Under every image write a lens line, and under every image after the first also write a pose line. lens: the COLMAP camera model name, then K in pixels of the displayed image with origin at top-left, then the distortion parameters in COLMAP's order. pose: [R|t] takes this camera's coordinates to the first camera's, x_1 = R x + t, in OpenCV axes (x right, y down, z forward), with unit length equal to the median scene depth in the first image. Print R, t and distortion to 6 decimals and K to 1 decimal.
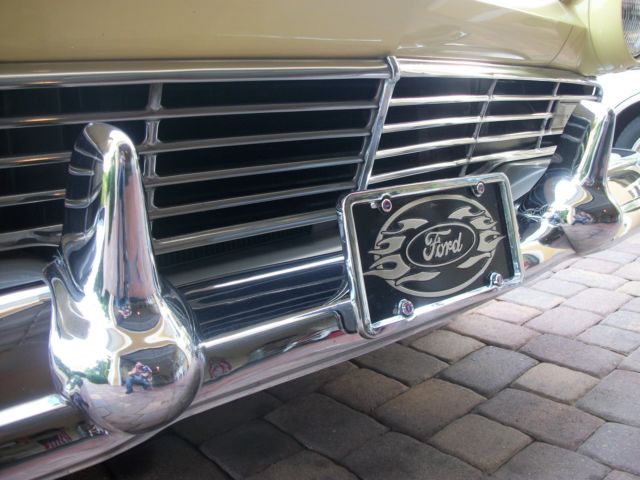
lens RADIAL K [[605.5, 0, 332.2], [0, 605.5, 238.0], [0, 0, 1]] dist [-0.144271, 0.073981]
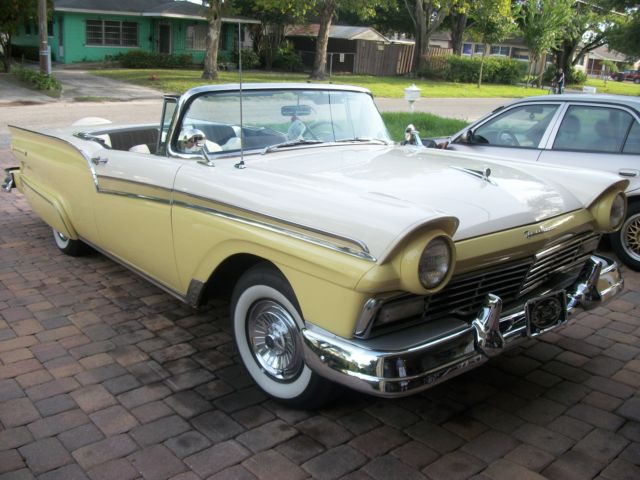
lens RADIAL K [[605.5, 0, 332.2], [0, 605.5, 238.0], [0, 0, 1]] dist [-0.144271, 0.073981]
pose [[0.998665, 0.049809, -0.013716, -0.946472], [-0.049545, 0.998592, 0.018982, -0.389495], [0.014642, -0.018277, 0.999726, -2.248495]]
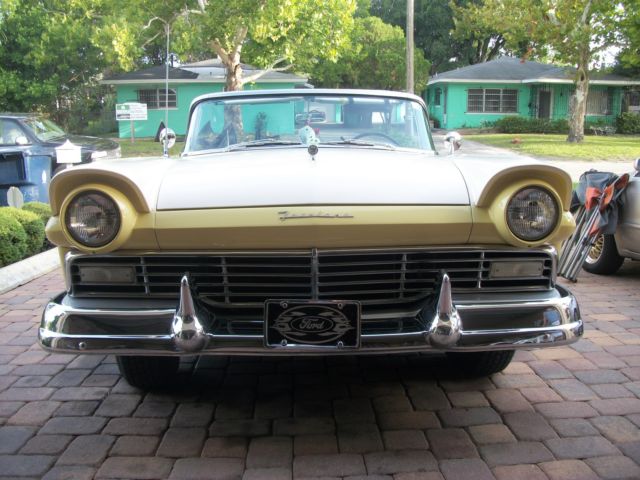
lens RADIAL K [[605.5, 0, 332.2], [0, 605.5, 238.0], [0, 0, 1]] dist [-0.144271, 0.073981]
pose [[0.769332, 0.110019, -0.629304, 1.699390], [-0.162498, 0.986361, -0.026213, -0.278215], [0.617837, 0.122427, 0.776717, -0.943258]]
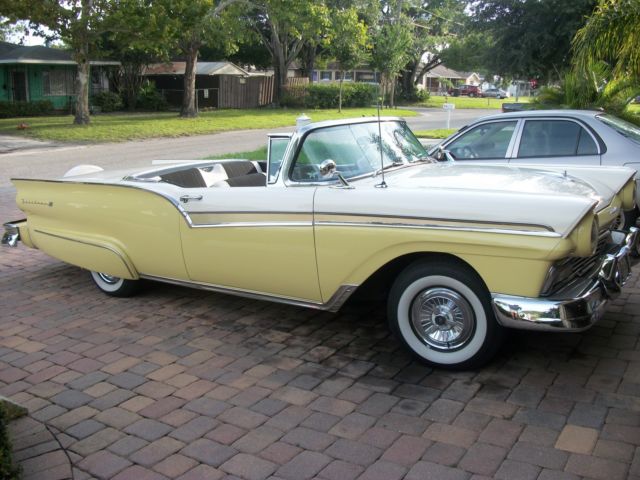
lens RADIAL K [[605.5, 0, 332.2], [0, 605.5, 238.0], [0, 0, 1]] dist [-0.144271, 0.073981]
pose [[0.972685, -0.064408, 0.223015, -2.901850], [0.072176, 0.997030, -0.026851, -0.251869], [-0.220623, 0.042214, 0.974445, -2.864394]]
